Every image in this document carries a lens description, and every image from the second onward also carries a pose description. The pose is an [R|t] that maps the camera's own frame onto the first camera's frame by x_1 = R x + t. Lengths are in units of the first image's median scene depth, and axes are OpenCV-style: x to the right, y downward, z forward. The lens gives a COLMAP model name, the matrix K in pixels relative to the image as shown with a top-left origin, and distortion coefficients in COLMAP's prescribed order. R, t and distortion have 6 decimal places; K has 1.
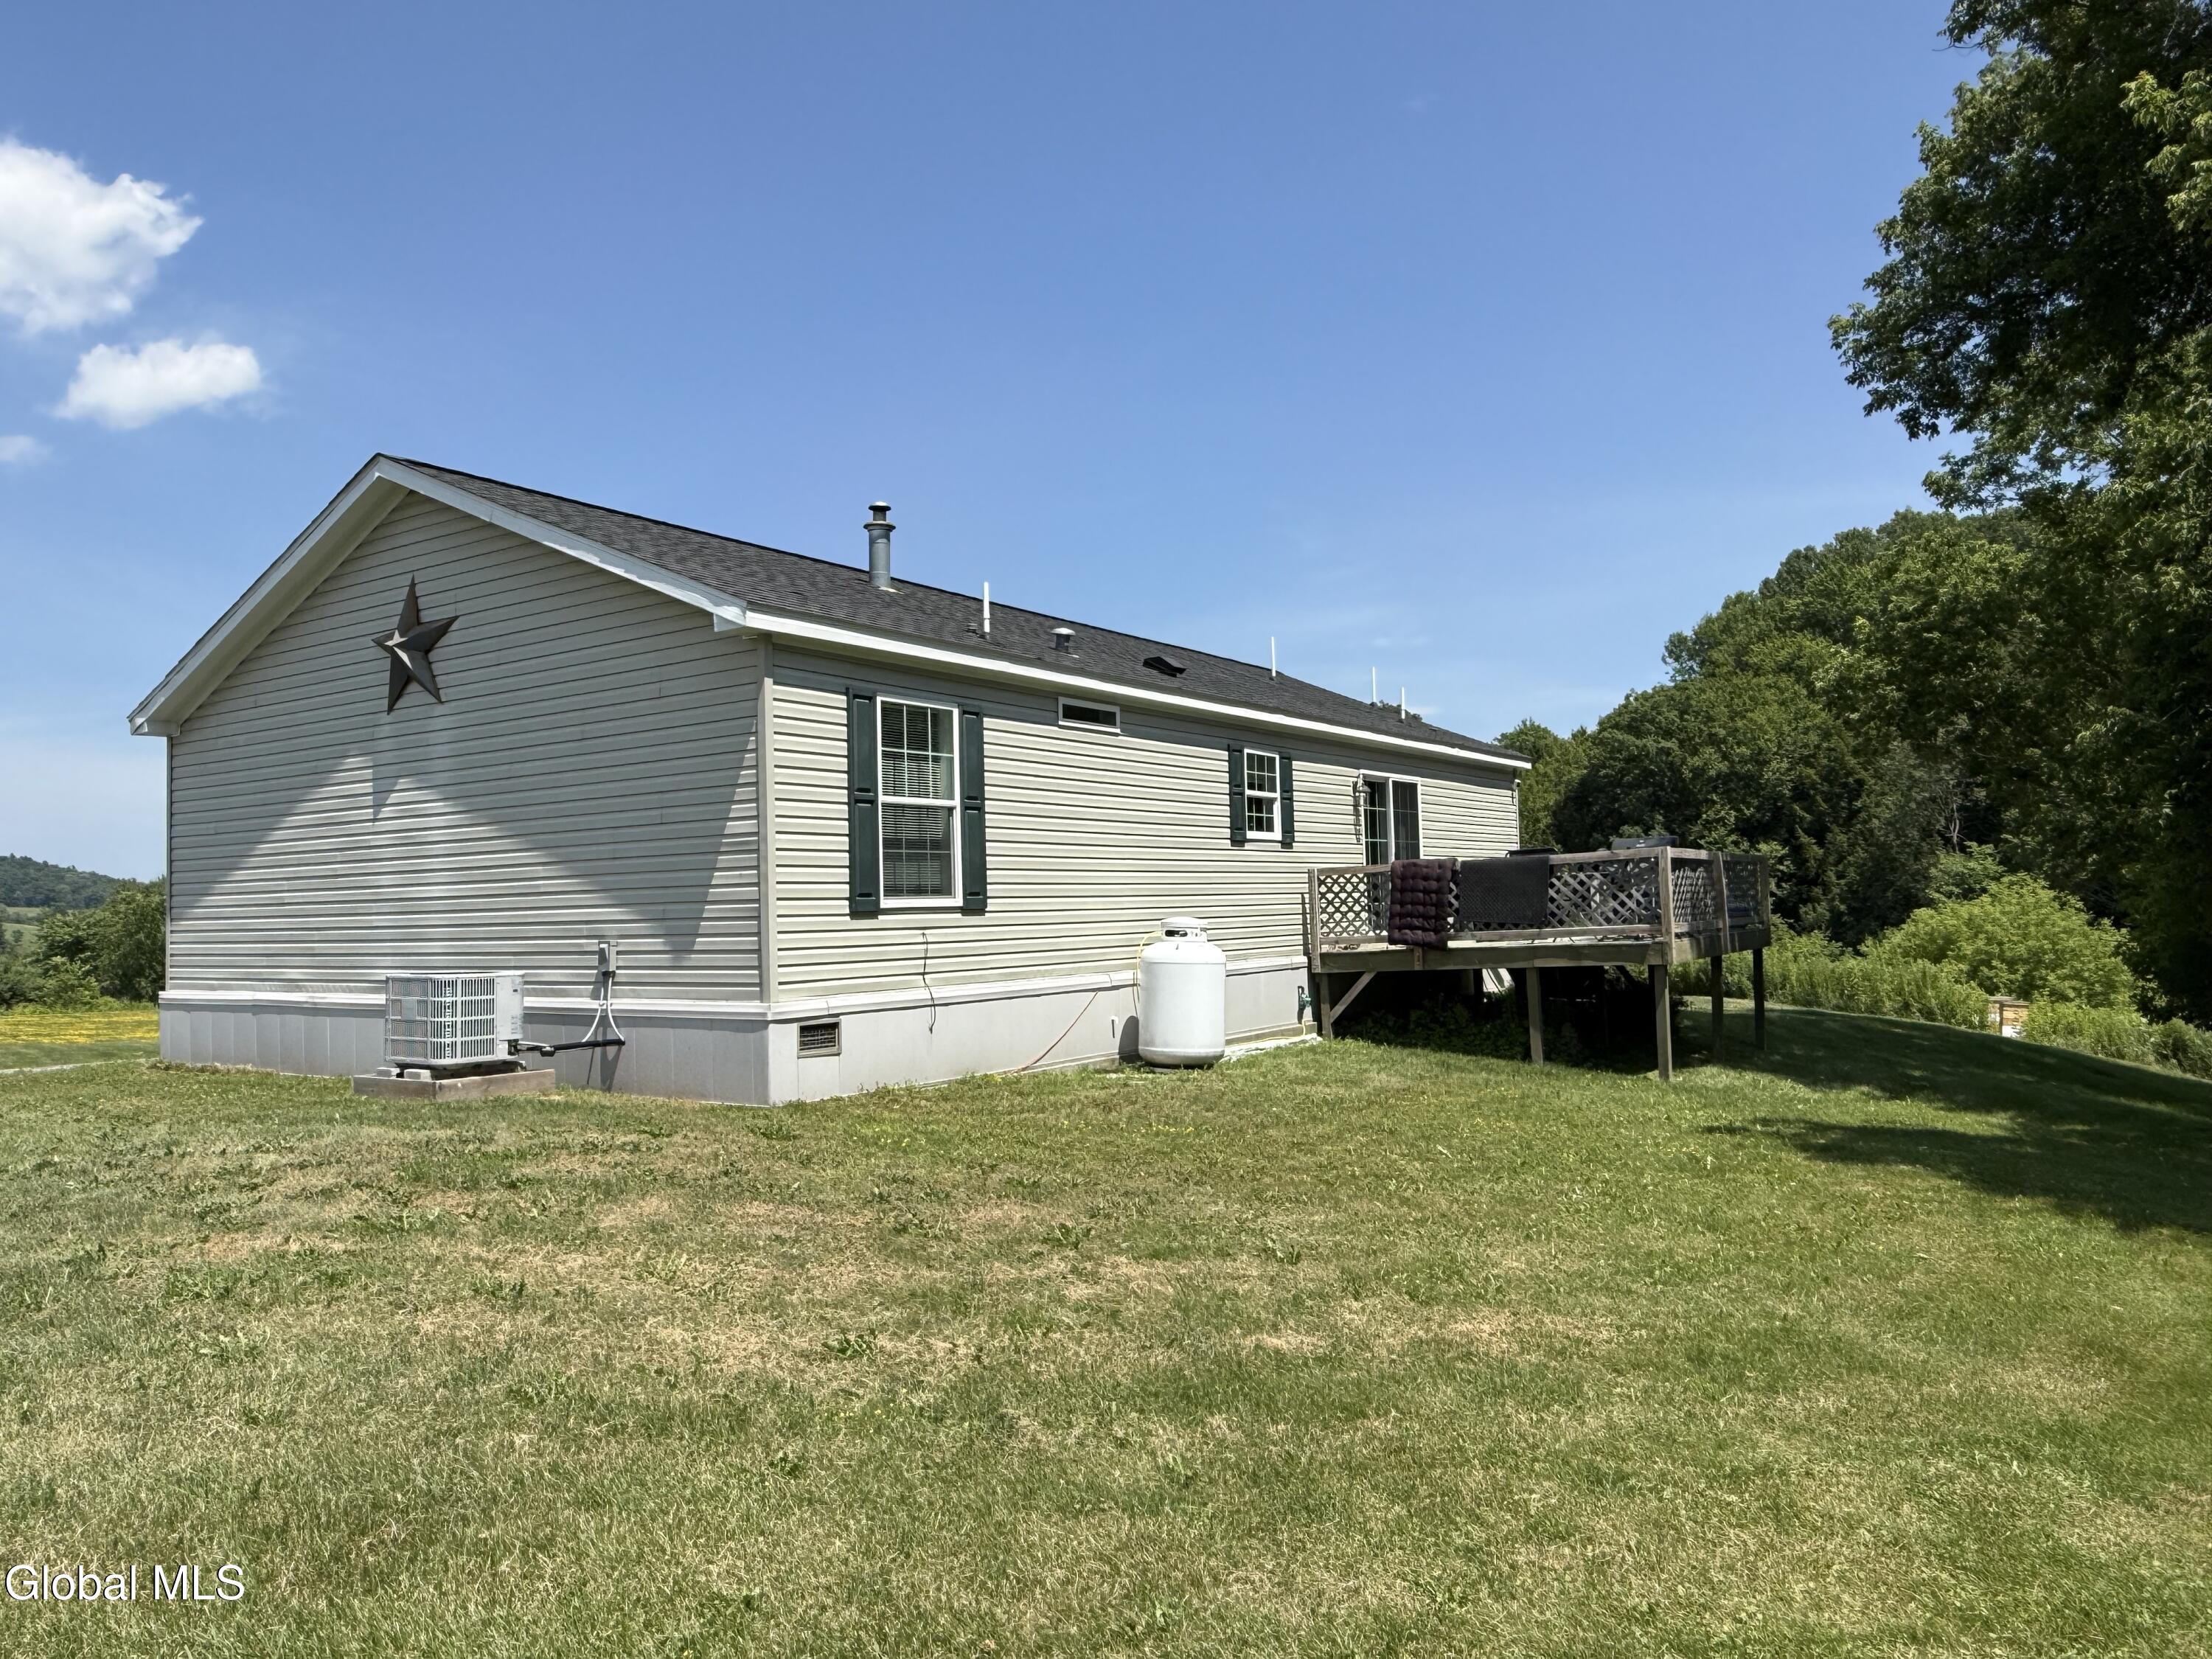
lens RADIAL K [[1549.2, 0, 1106.0], [0, 1549.2, 829.5], [0, 0, 1]] dist [-0.002397, -0.000399]
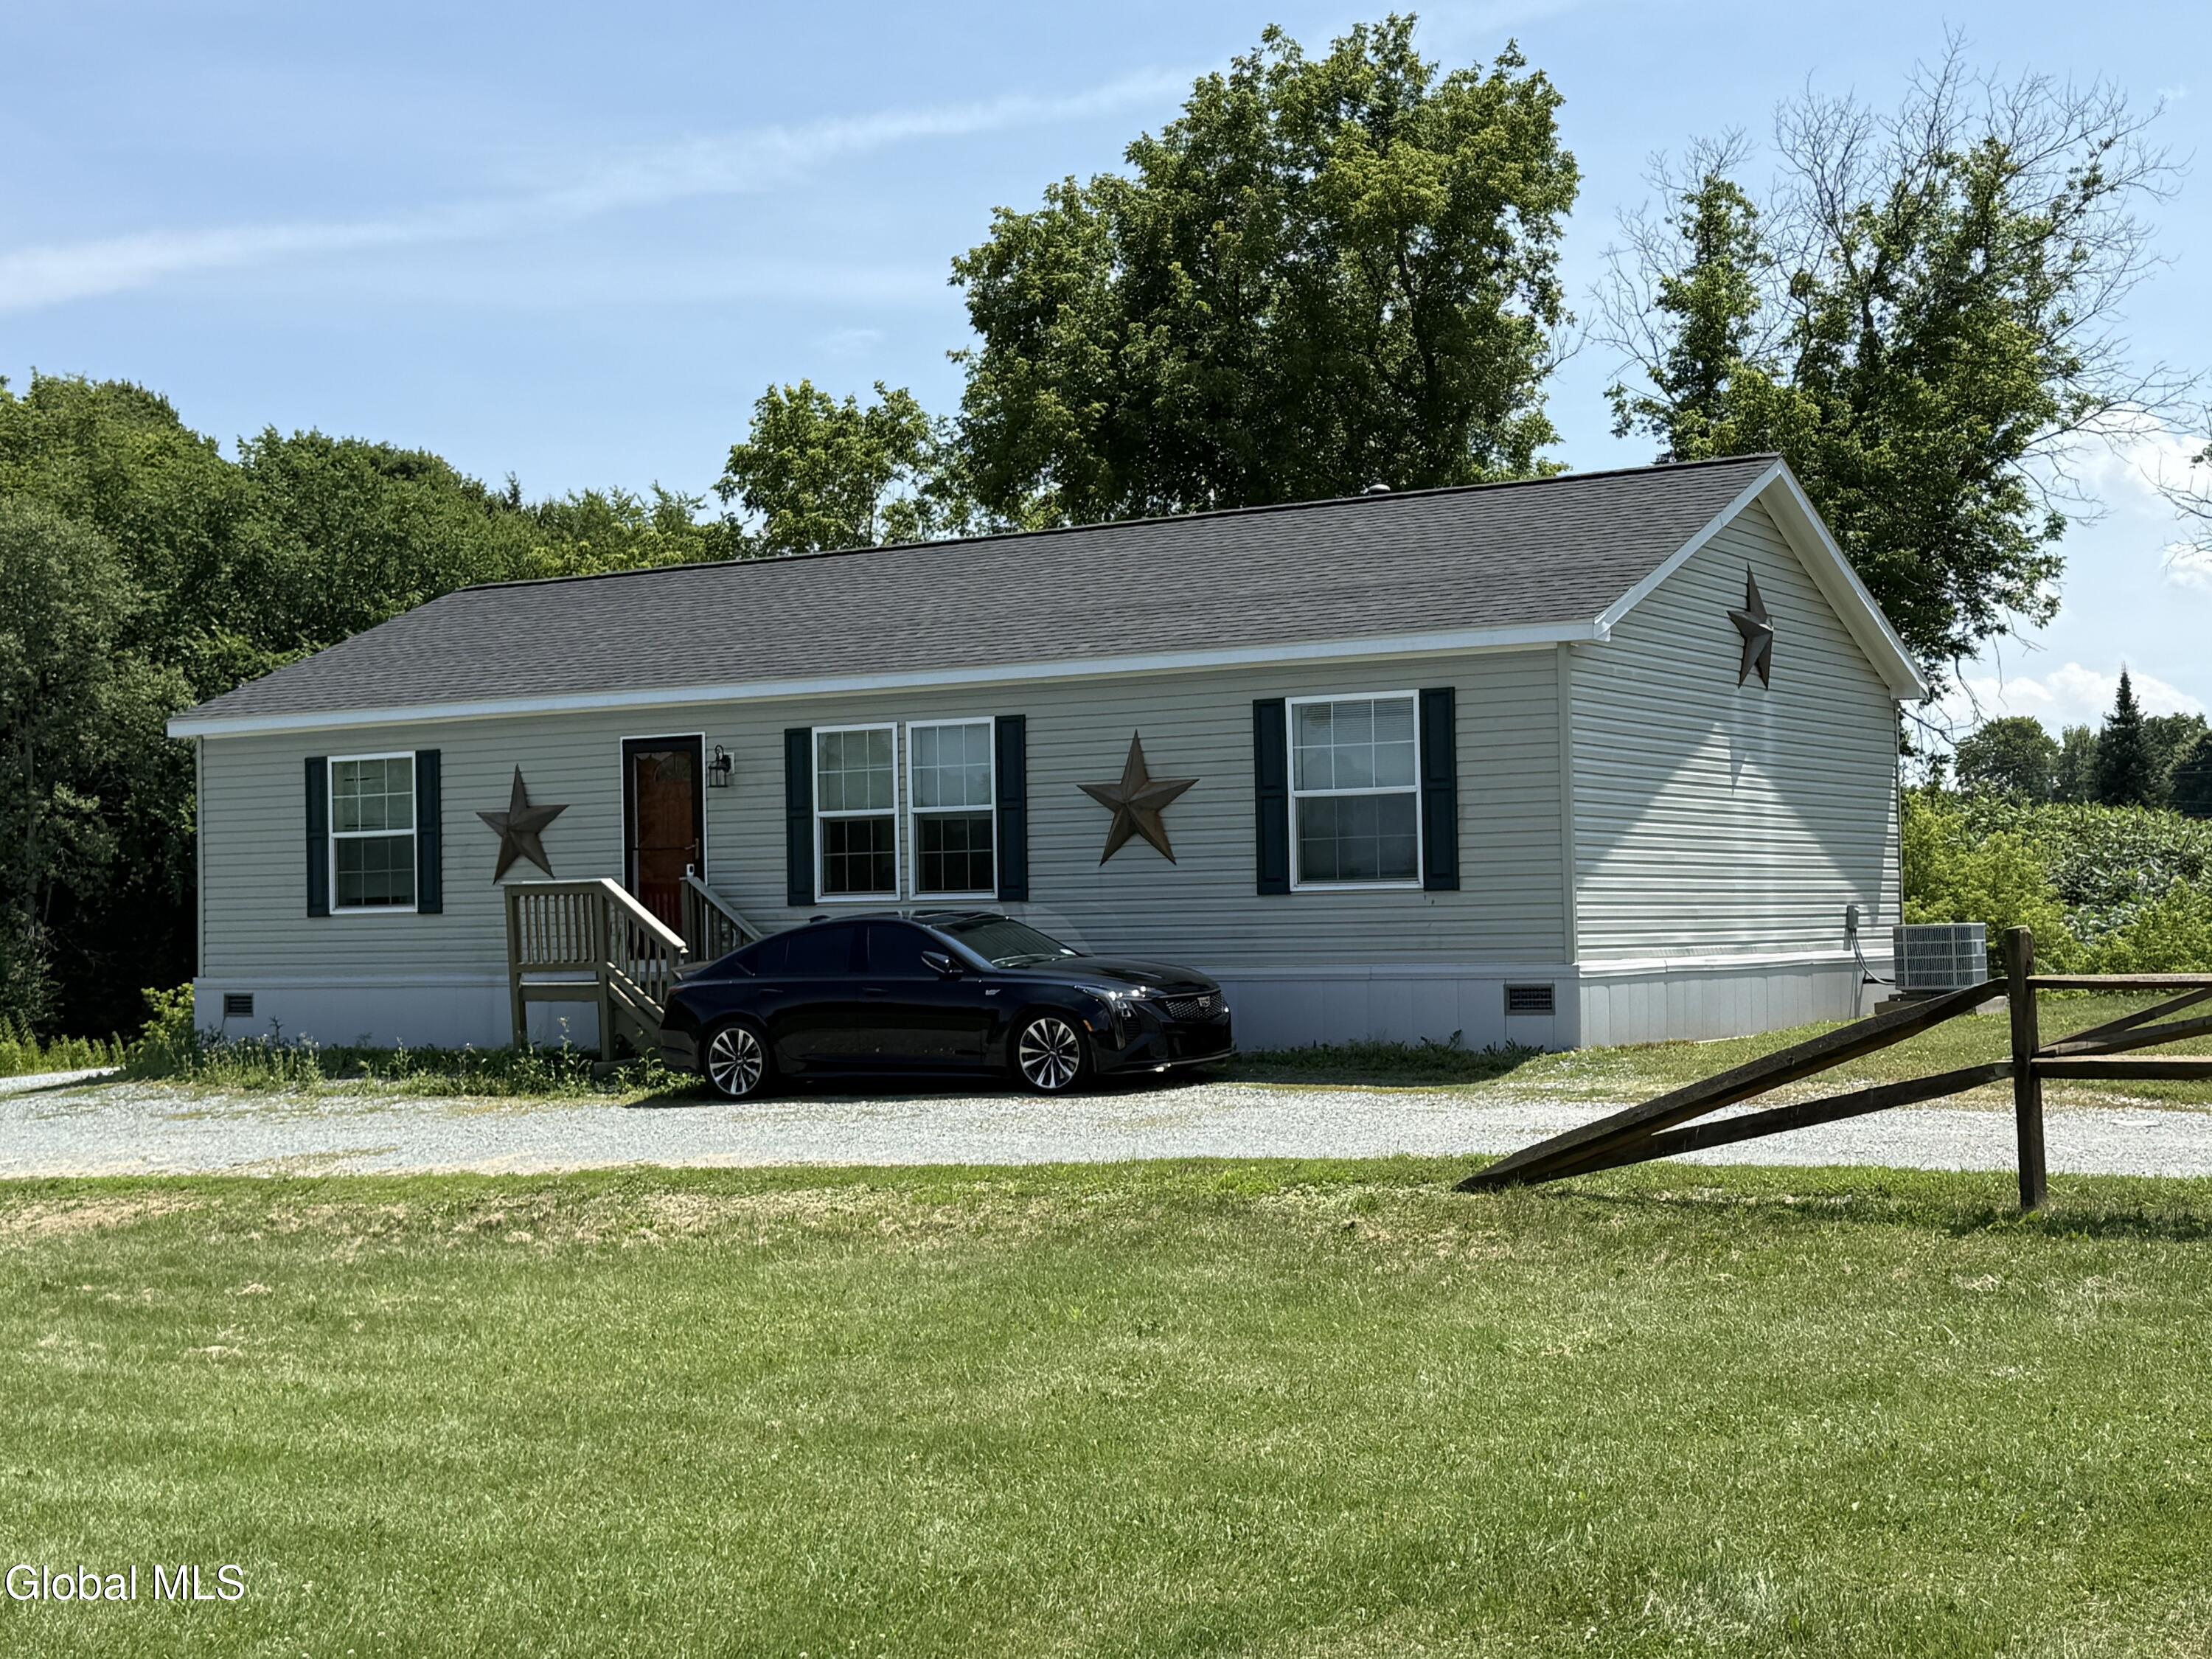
lens RADIAL K [[2918.6, 0, 1106.0], [0, 2918.6, 829.5], [0, 0, 1]] dist [0.200085, -0.482967]
pose [[-0.041326, 0.046179, 0.998078, -2.438809], [-0.047493, 0.997711, -0.048128, 0.138136], [-0.998016, -0.049390, -0.039038, 1.505228]]
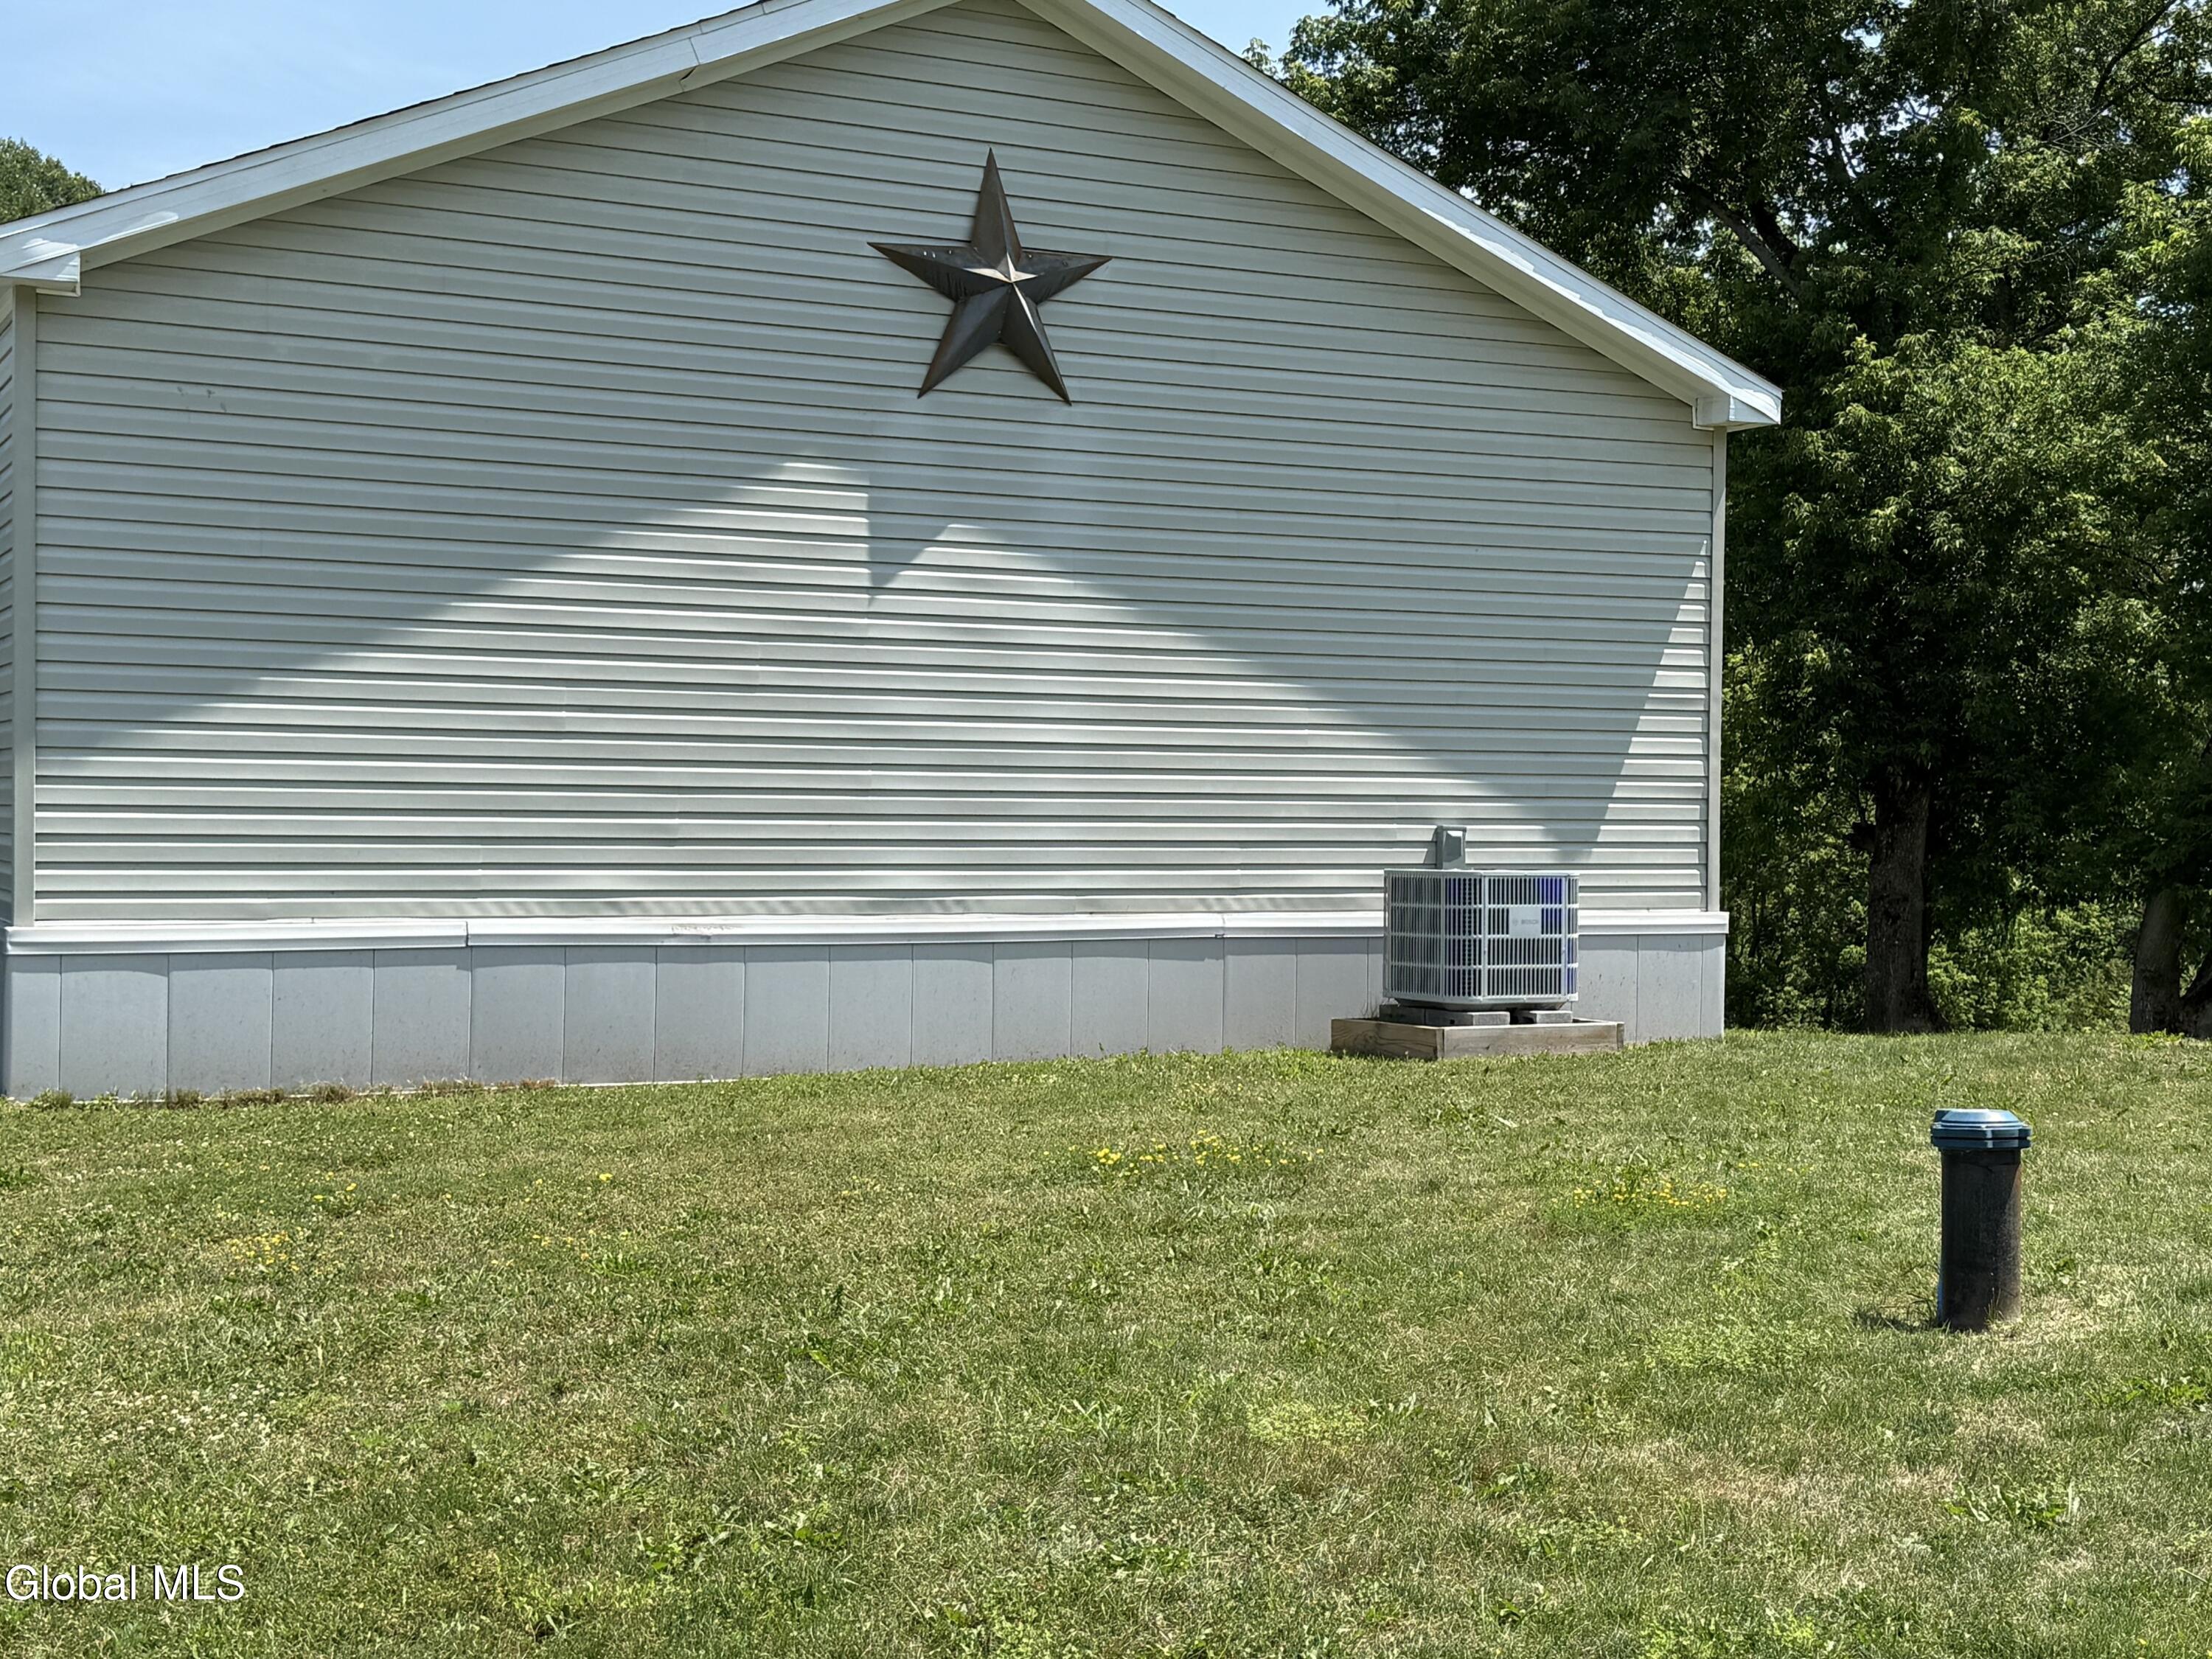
lens RADIAL K [[2918.6, 0, 1106.0], [0, 2918.6, 829.5], [0, 0, 1]] dist [0.200085, -0.482967]
pose [[0.498208, 0.021565, 0.866789, -1.311319], [-0.067930, 0.997589, 0.014225, 0.056671], [-0.864393, -0.065968, 0.498471, 0.427998]]
